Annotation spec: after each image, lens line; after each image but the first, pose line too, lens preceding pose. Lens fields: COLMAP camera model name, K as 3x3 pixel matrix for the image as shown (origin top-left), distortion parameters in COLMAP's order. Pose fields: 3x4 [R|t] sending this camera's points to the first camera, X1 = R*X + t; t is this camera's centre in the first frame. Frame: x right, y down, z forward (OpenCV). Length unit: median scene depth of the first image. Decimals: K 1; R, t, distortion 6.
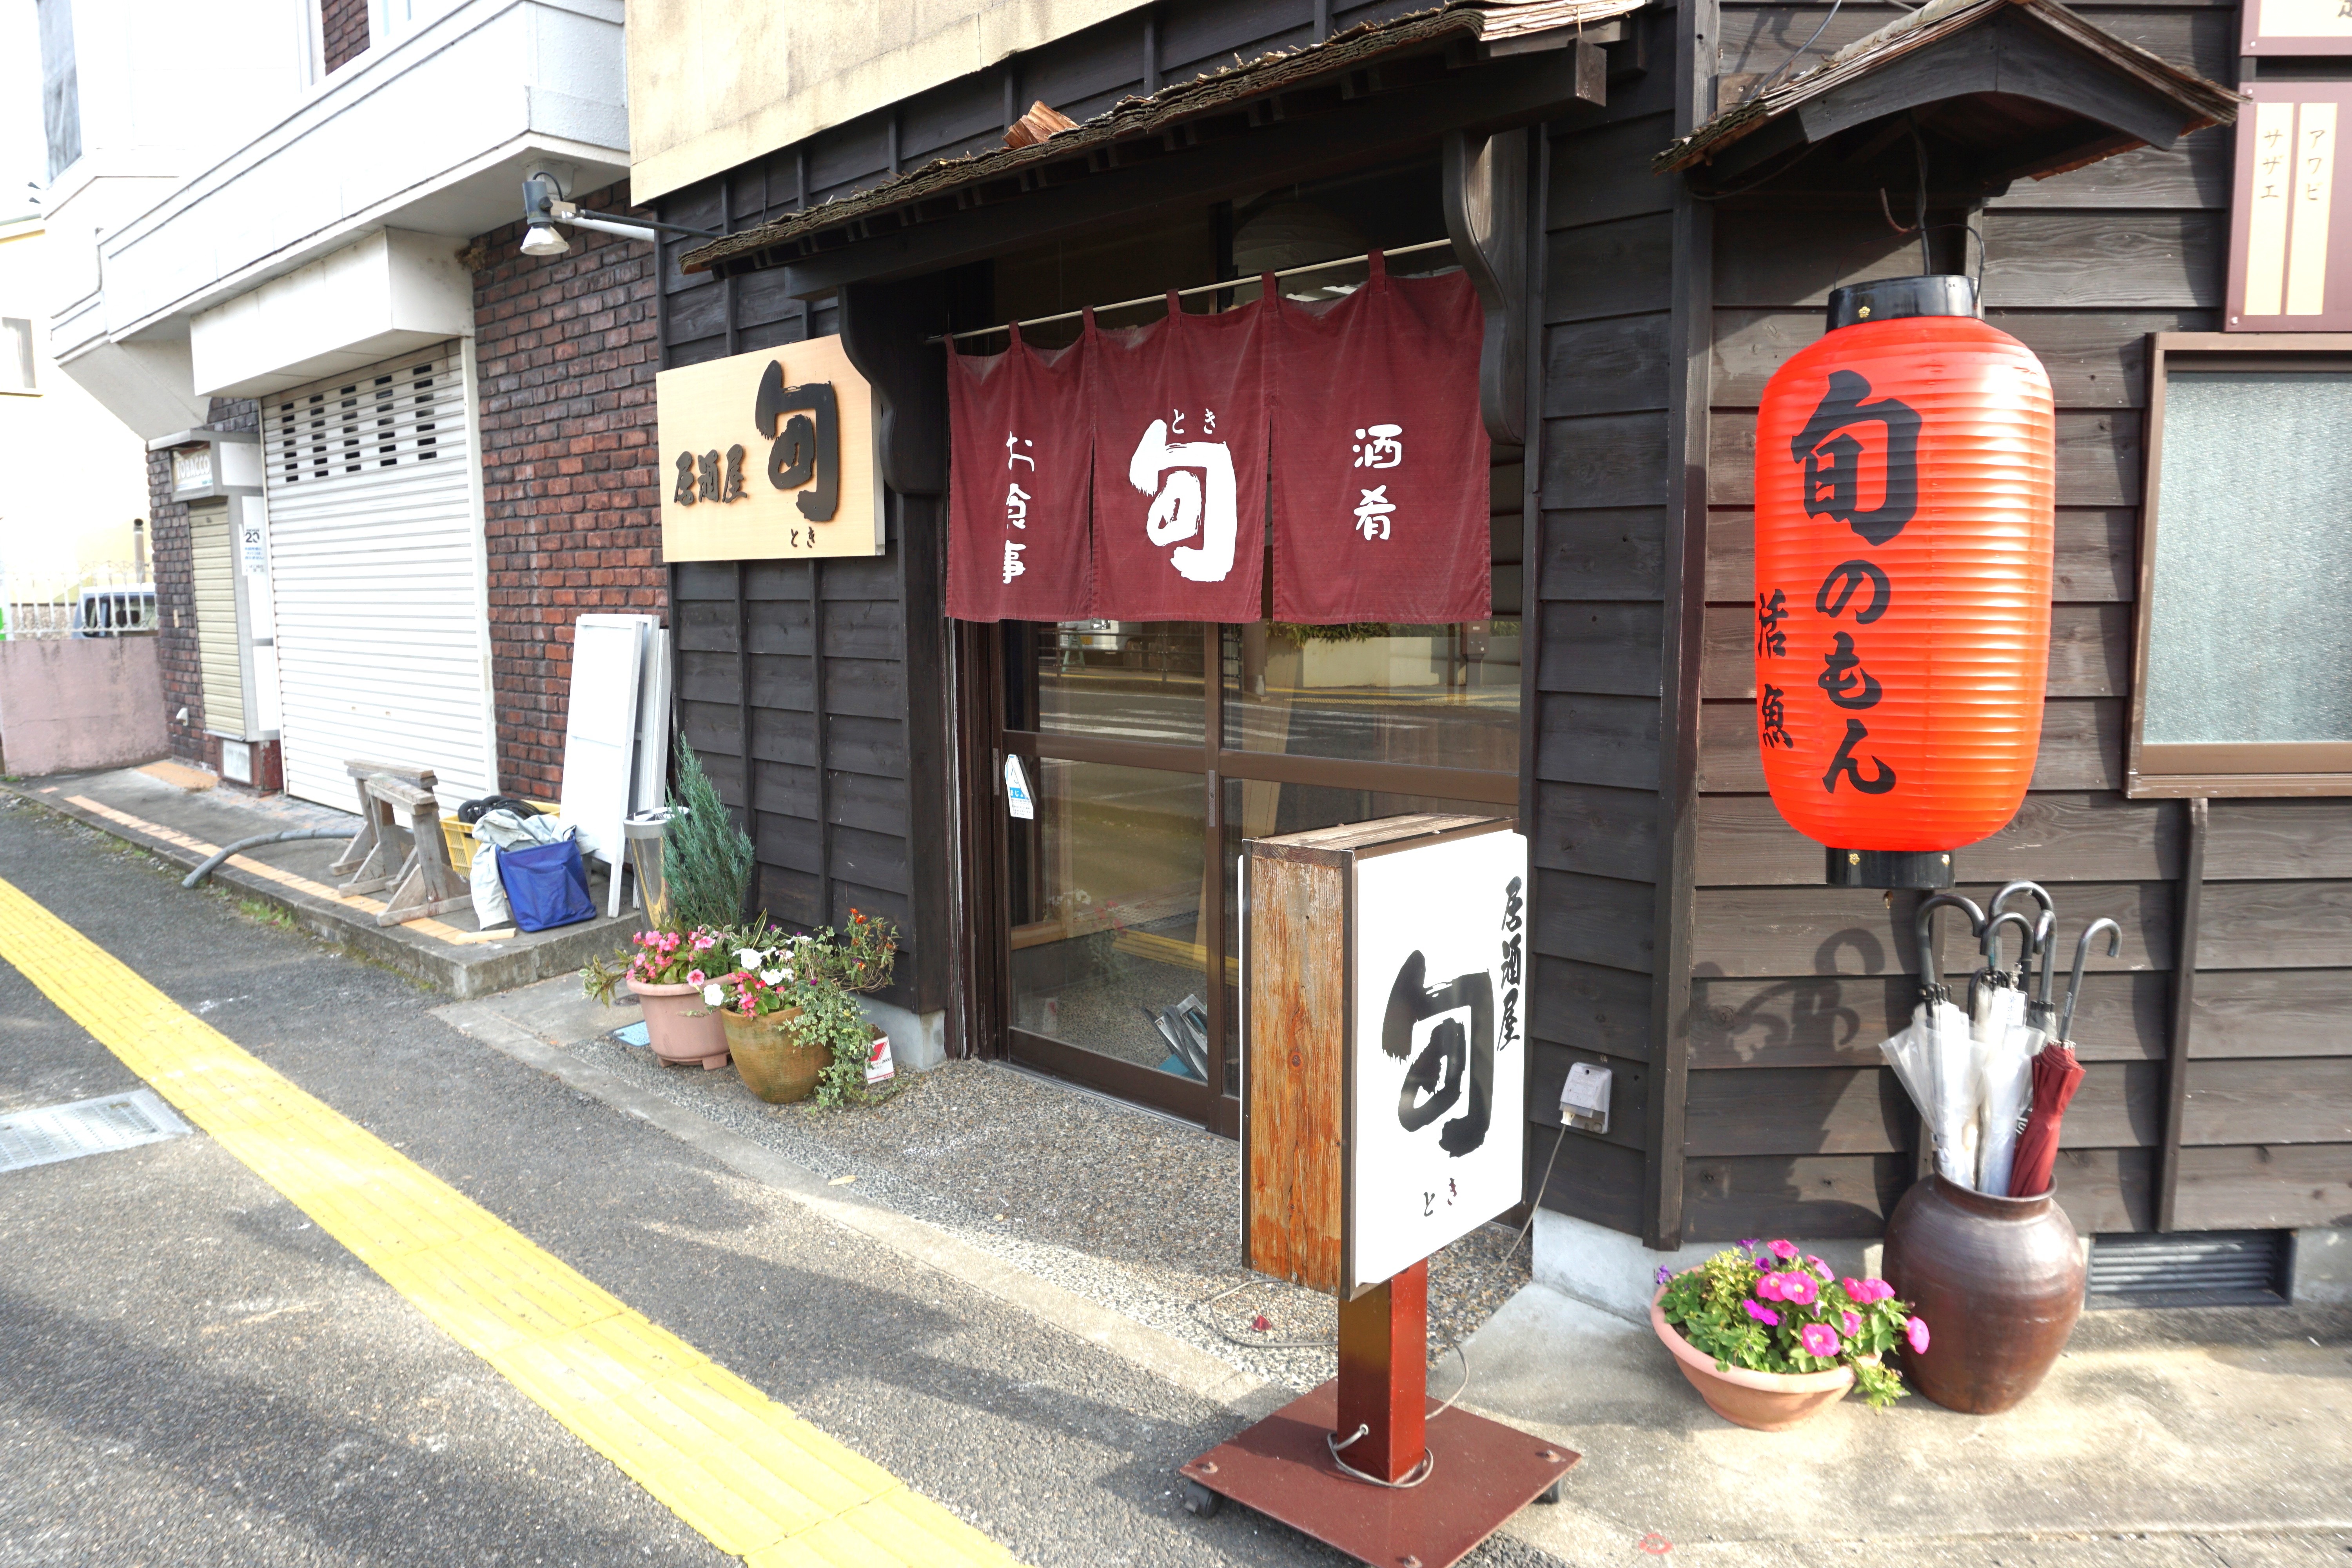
lens RADIAL K [[1546.5, 0, 1171.5], [0, 1546.5, 768.8], [0, 0, 1]] dist [-0.044020, 0.000166]
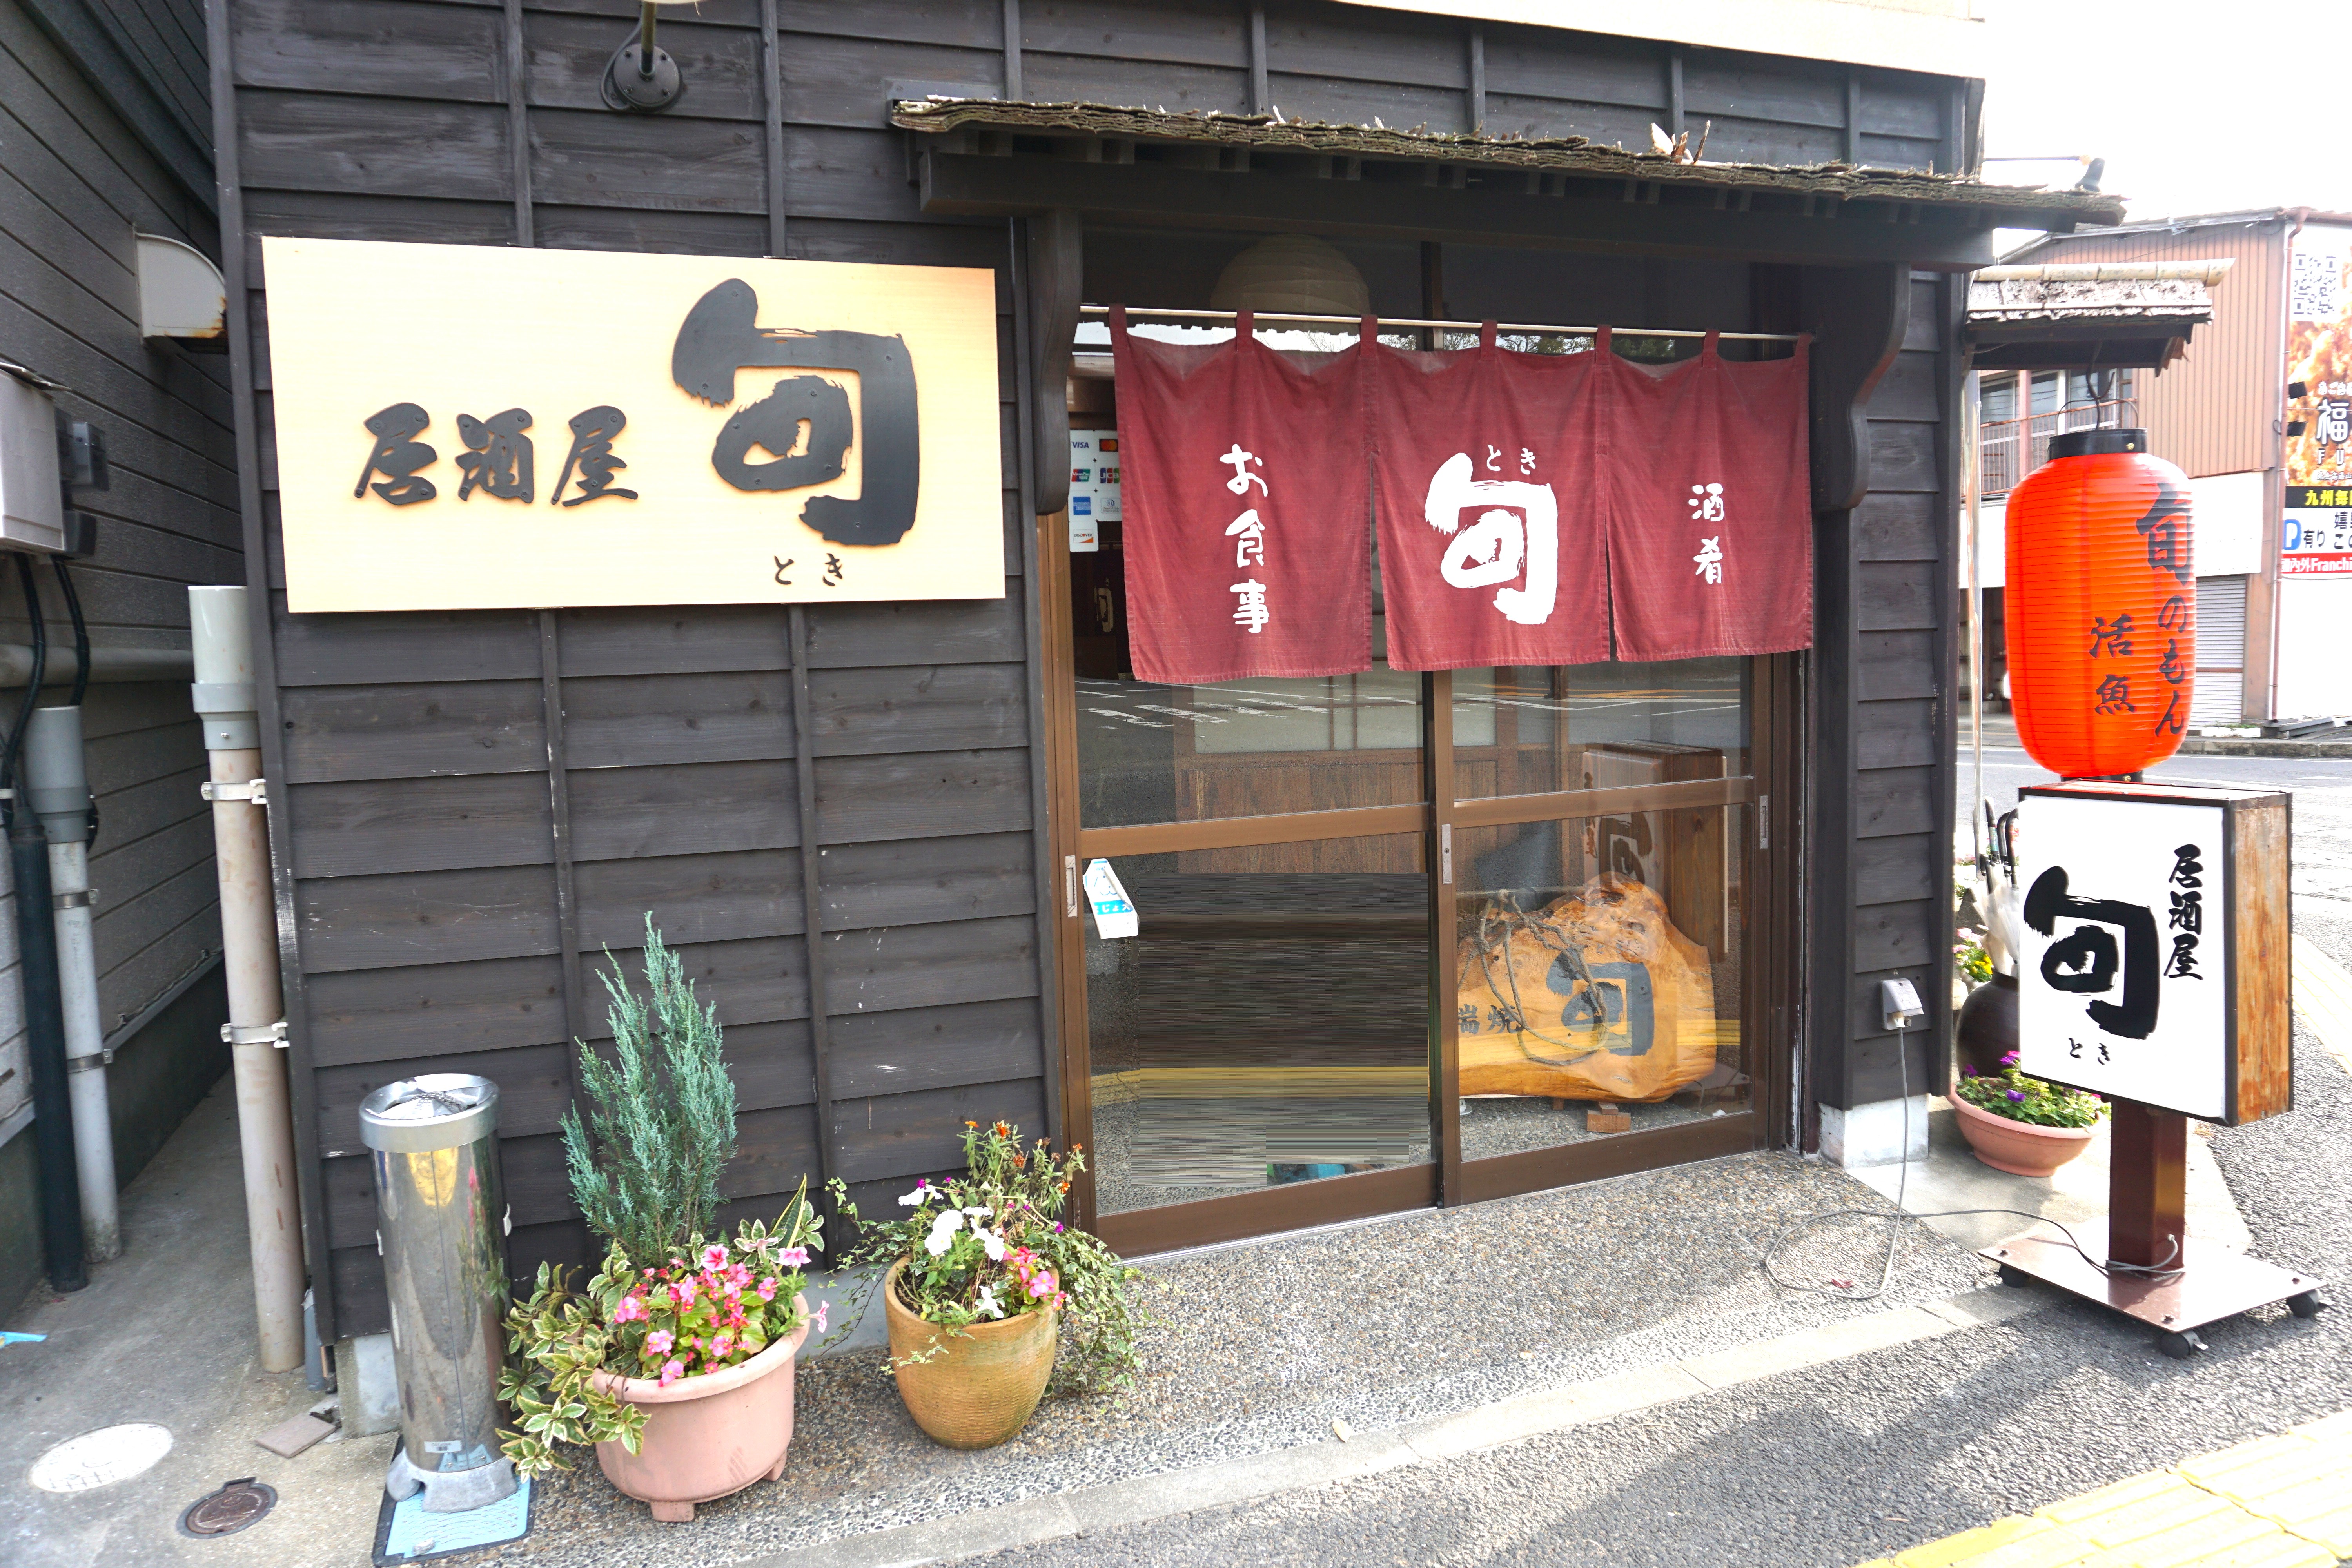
lens RADIAL K [[1555.7, 0, 1176.0], [0, 1555.7, 784.0], [0, 0, 1]] dist [-0.045031, 0.041477]
pose [[0.442661, -0.089893, 0.892172, -0.961882], [0.134187, 0.990399, 0.033212, -0.083079], [-0.886592, 0.105016, 0.450474, 0.762819]]
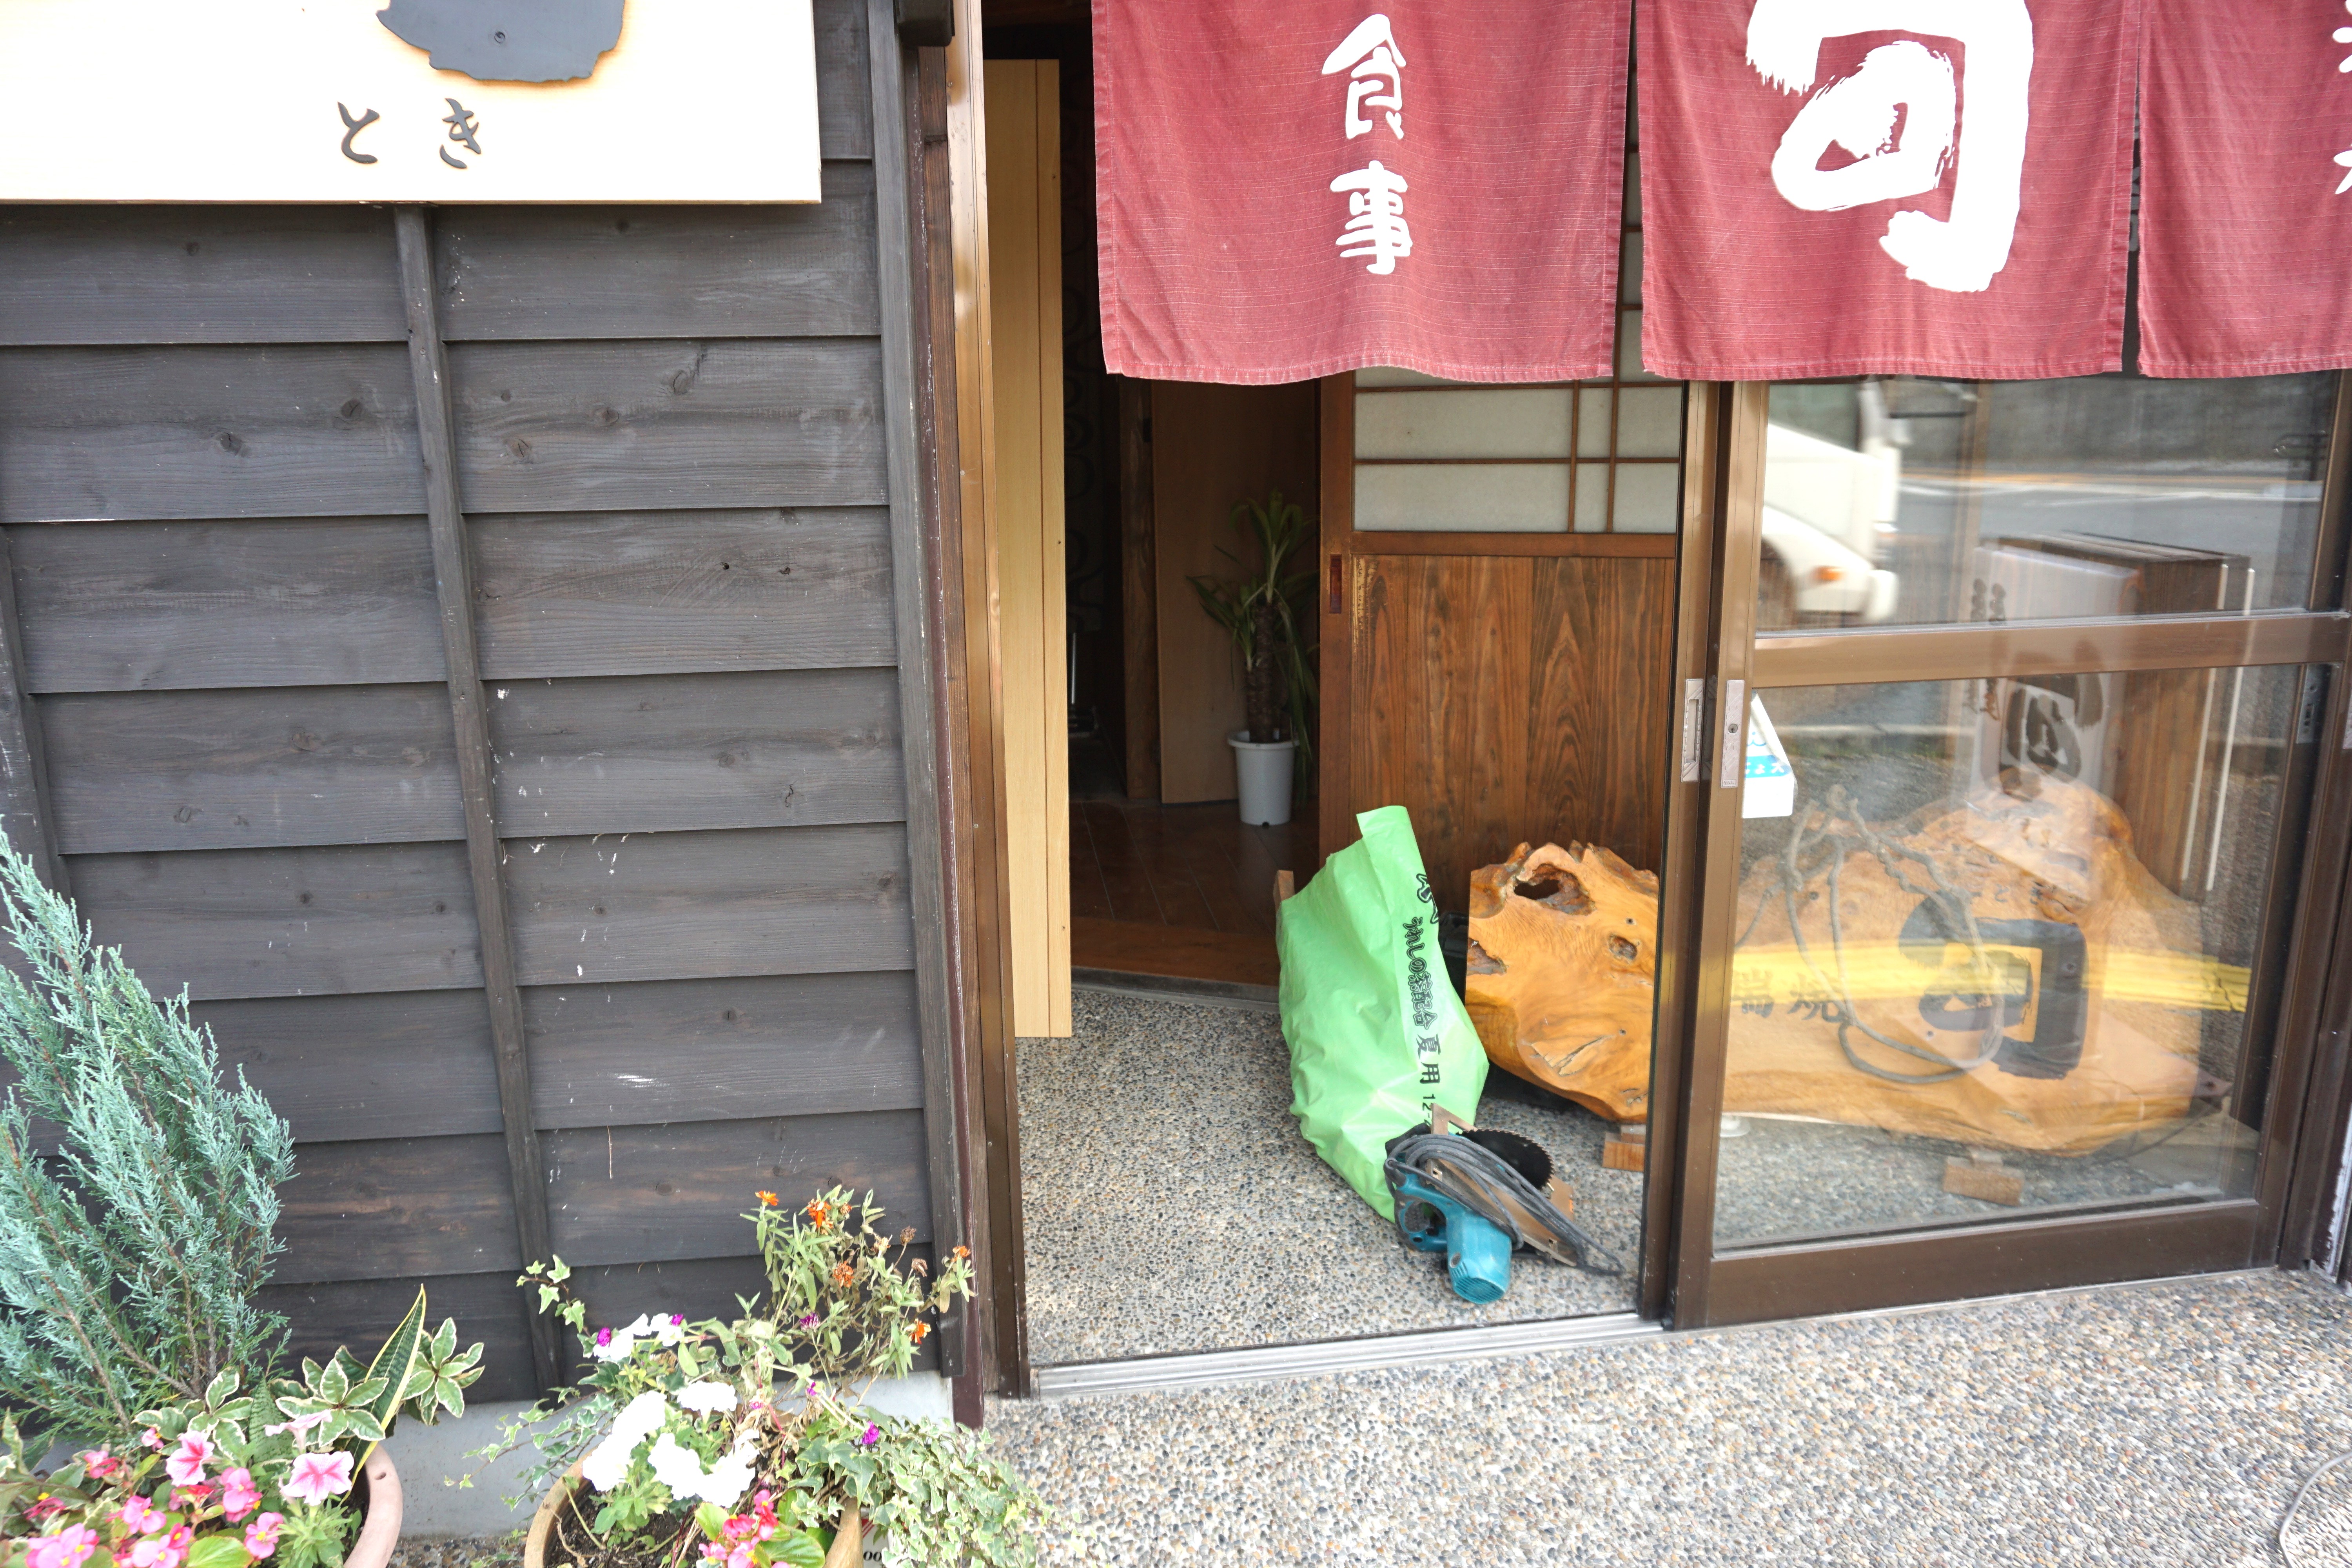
lens RADIAL K [[1480.8, 0, 1172.5], [0, 1480.8, 776.1], [0, 0, 1]] dist [-0.043831, 0.015453]
pose [[0.627450, -0.183847, 0.756642, -0.500727], [0.100201, 0.982712, 0.155684, -0.067288], [-0.772183, -0.021868, 0.635024, 0.891697]]
